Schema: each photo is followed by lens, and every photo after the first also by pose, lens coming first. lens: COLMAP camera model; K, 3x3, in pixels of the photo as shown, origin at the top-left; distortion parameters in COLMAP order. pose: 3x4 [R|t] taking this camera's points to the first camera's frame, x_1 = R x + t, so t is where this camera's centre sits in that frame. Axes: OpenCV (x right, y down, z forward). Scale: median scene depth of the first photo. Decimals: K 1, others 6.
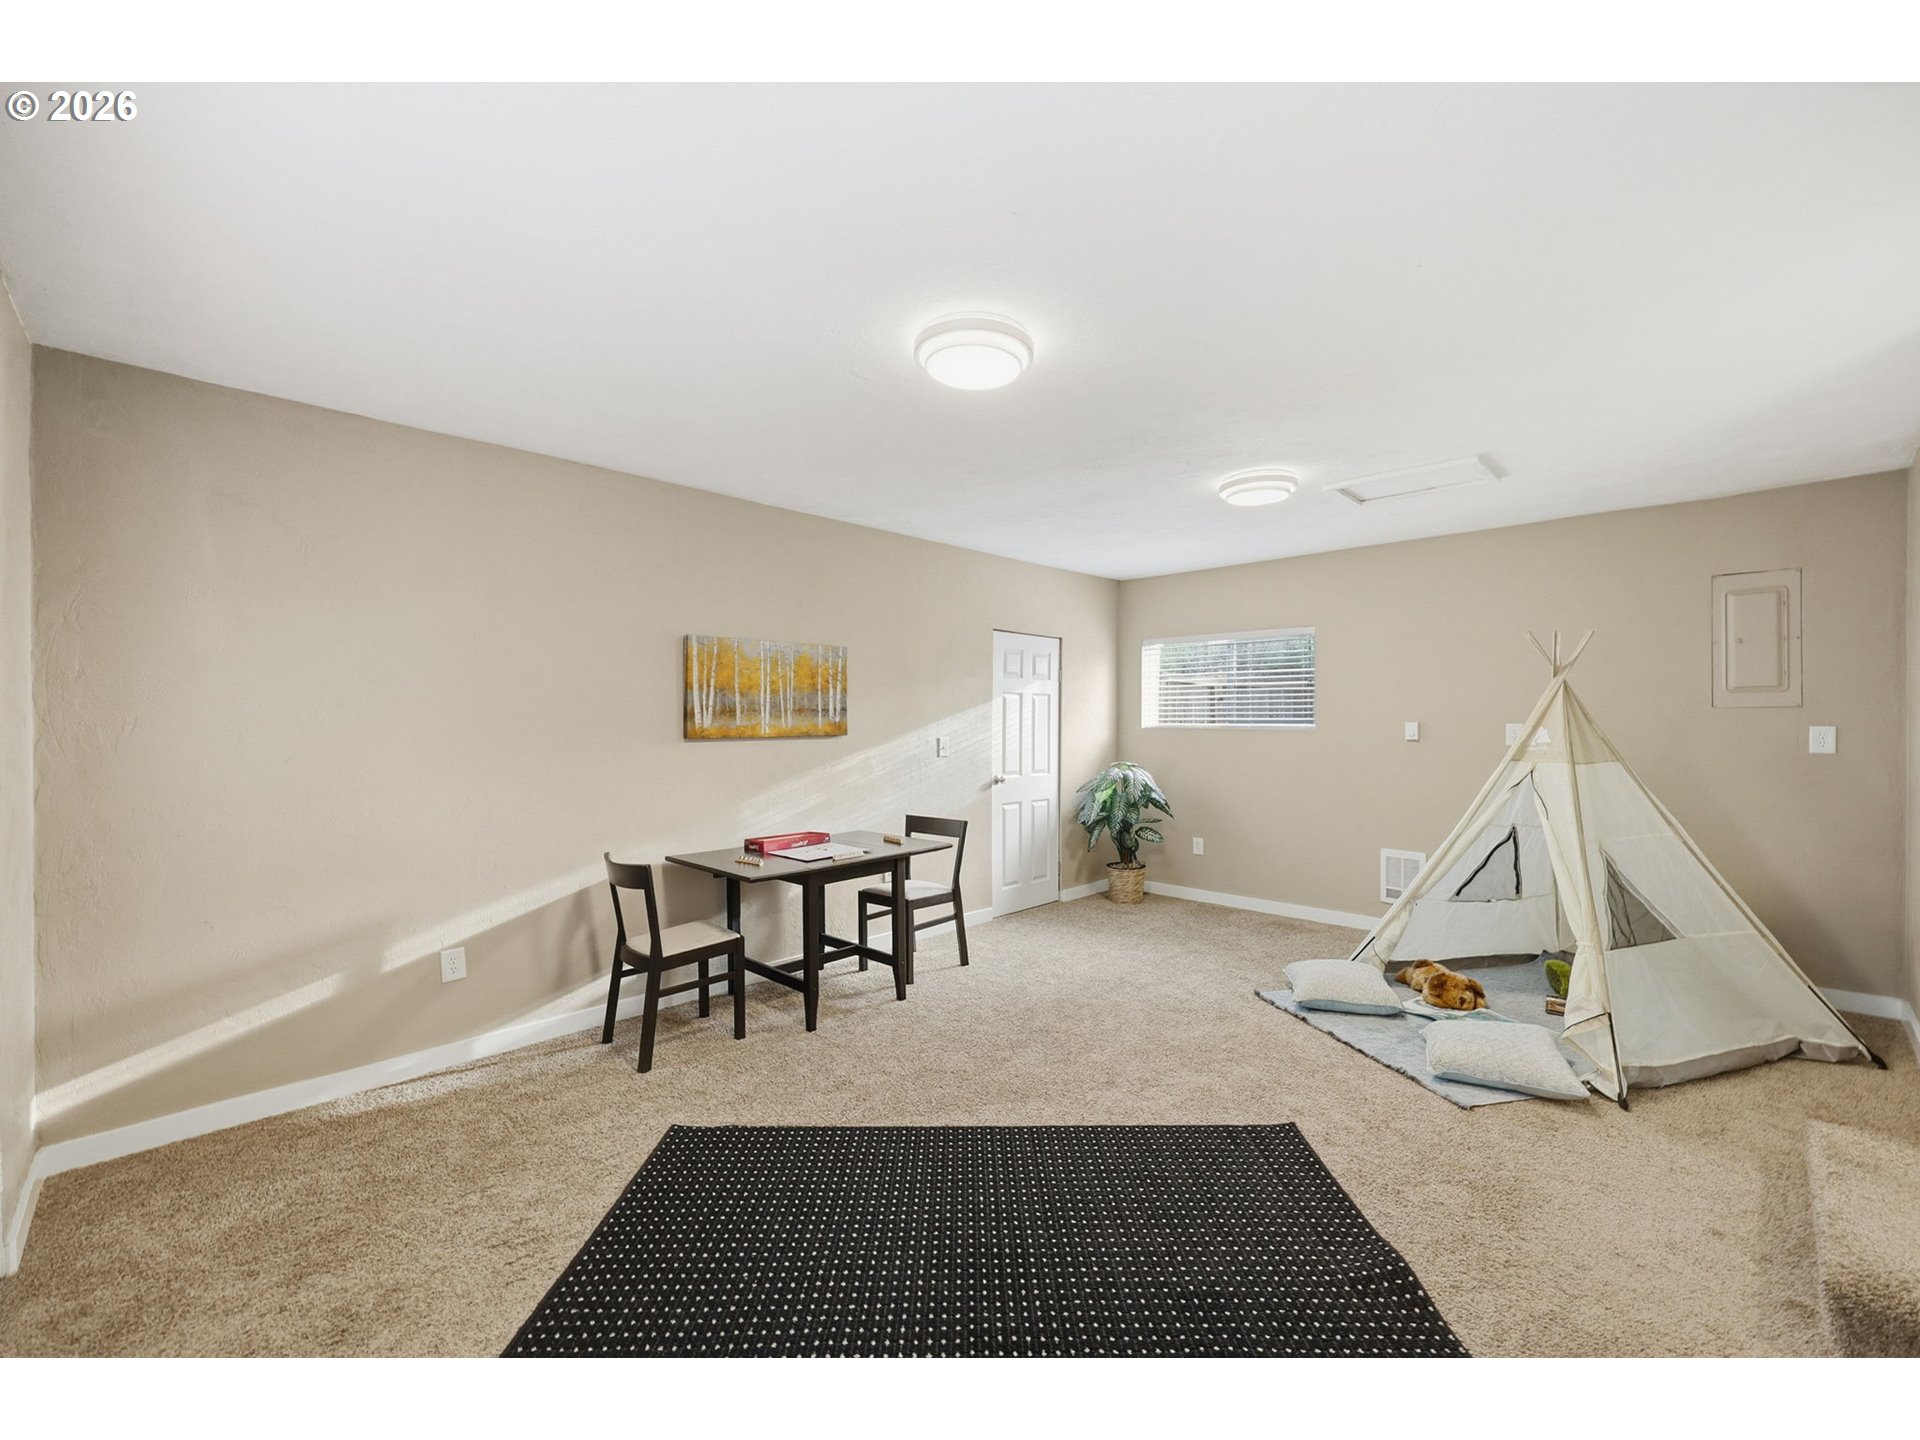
lens RADIAL K [[791.8, 0, 964.6], [0, 791.8, 730.3], [0, 0, 1]] dist [0.000067, 0.000354]
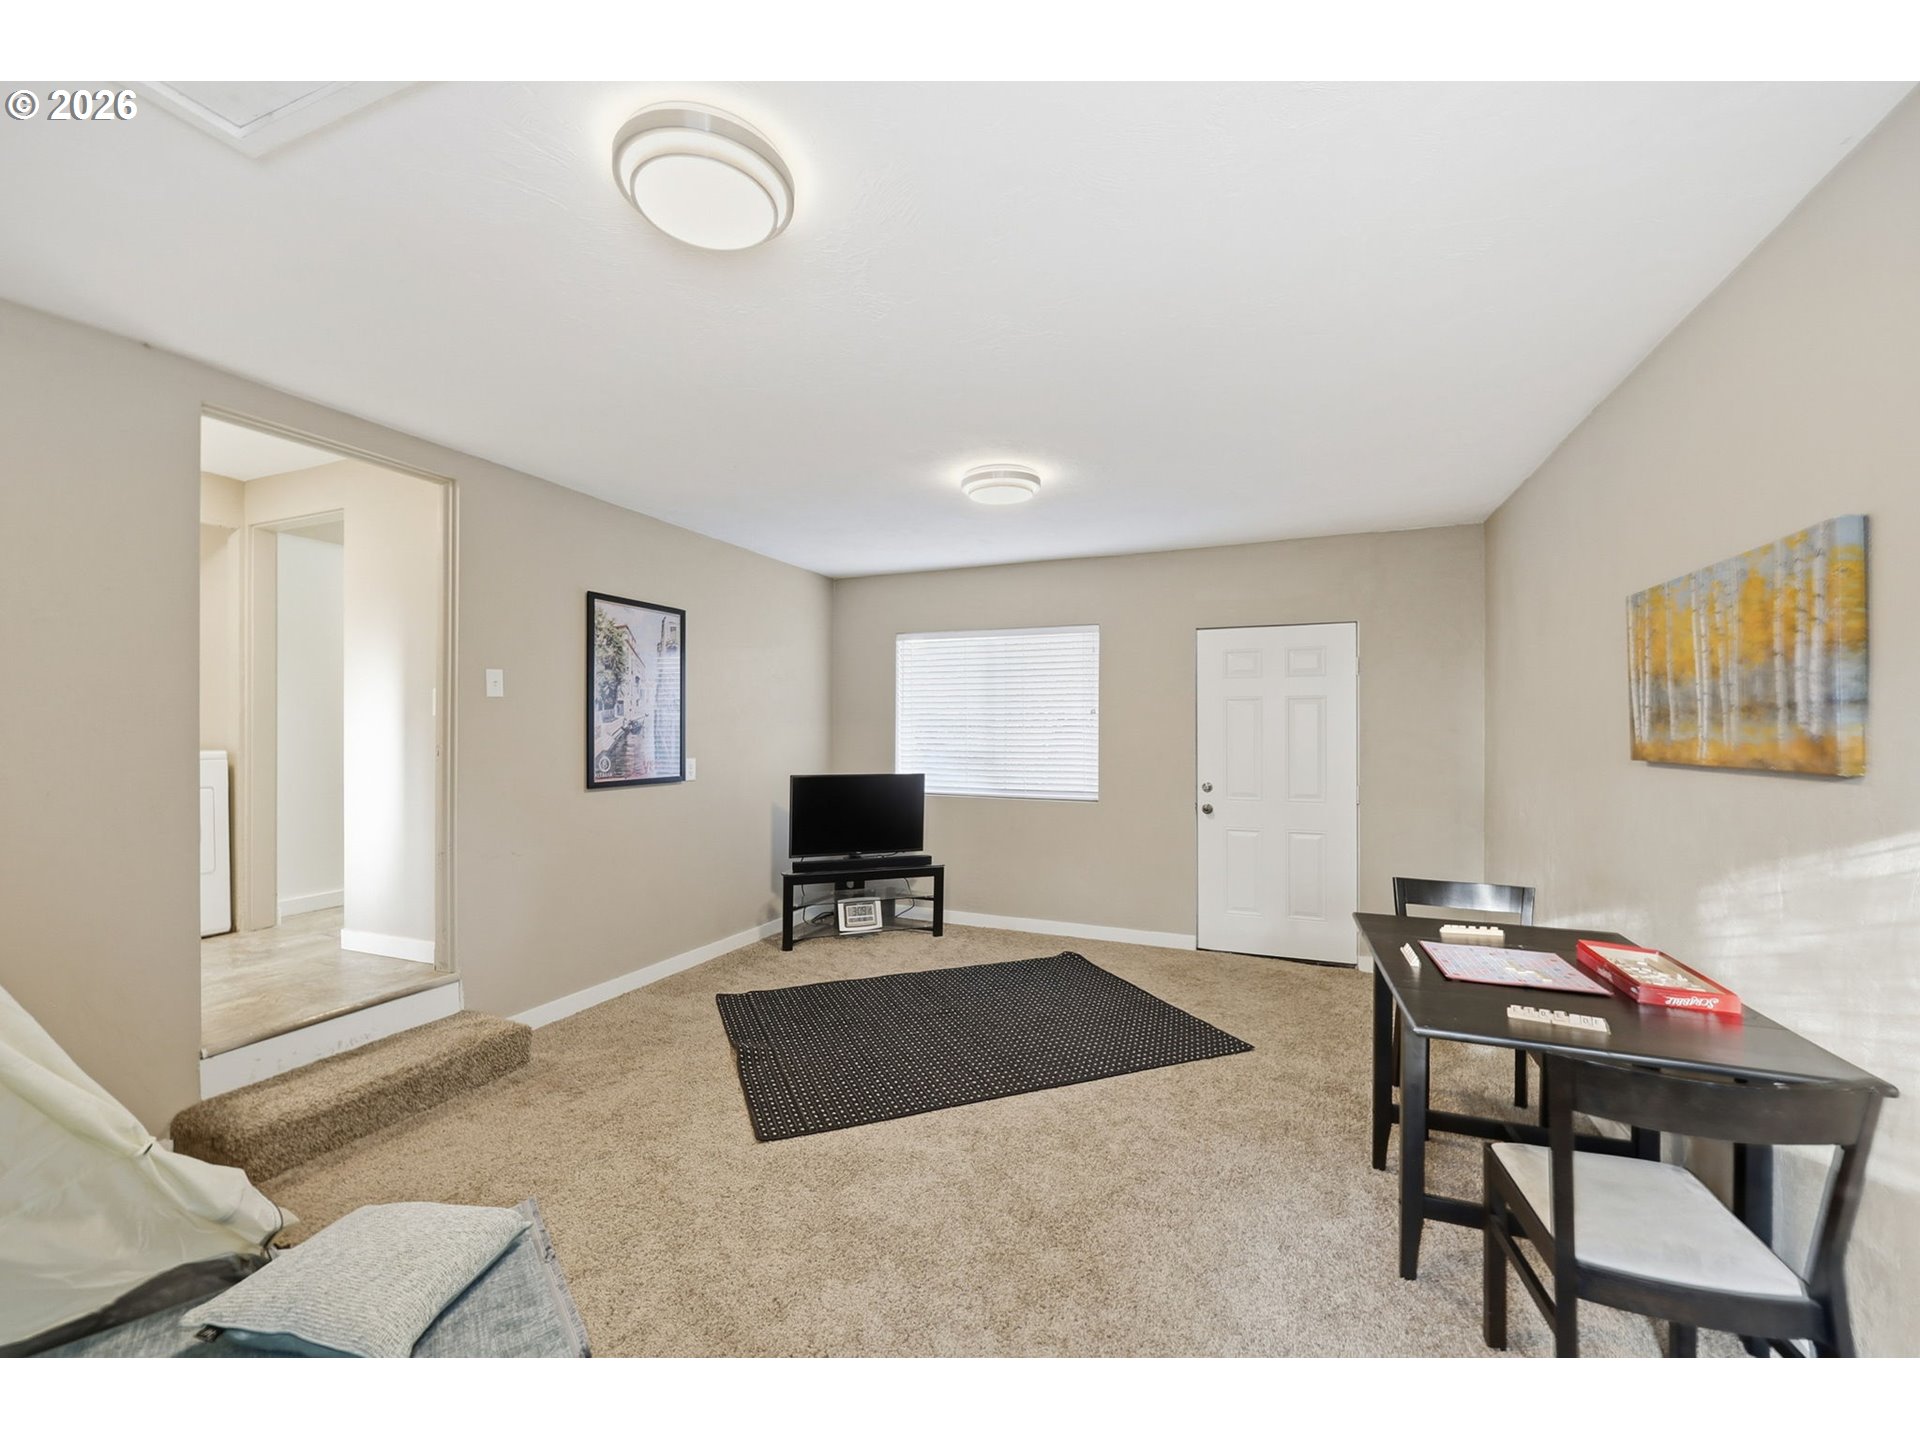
lens RADIAL K [[791.8, 0, 964.6], [0, 791.8, 730.3], [0, 0, 1]] dist [0.000067, 0.000354]
pose [[-0.920316, 0.008000, -0.391093, 0.340770], [0.003060, 0.999907, 0.013253, -0.020115], [0.391163, 0.011000, -0.920256, 1.219310]]
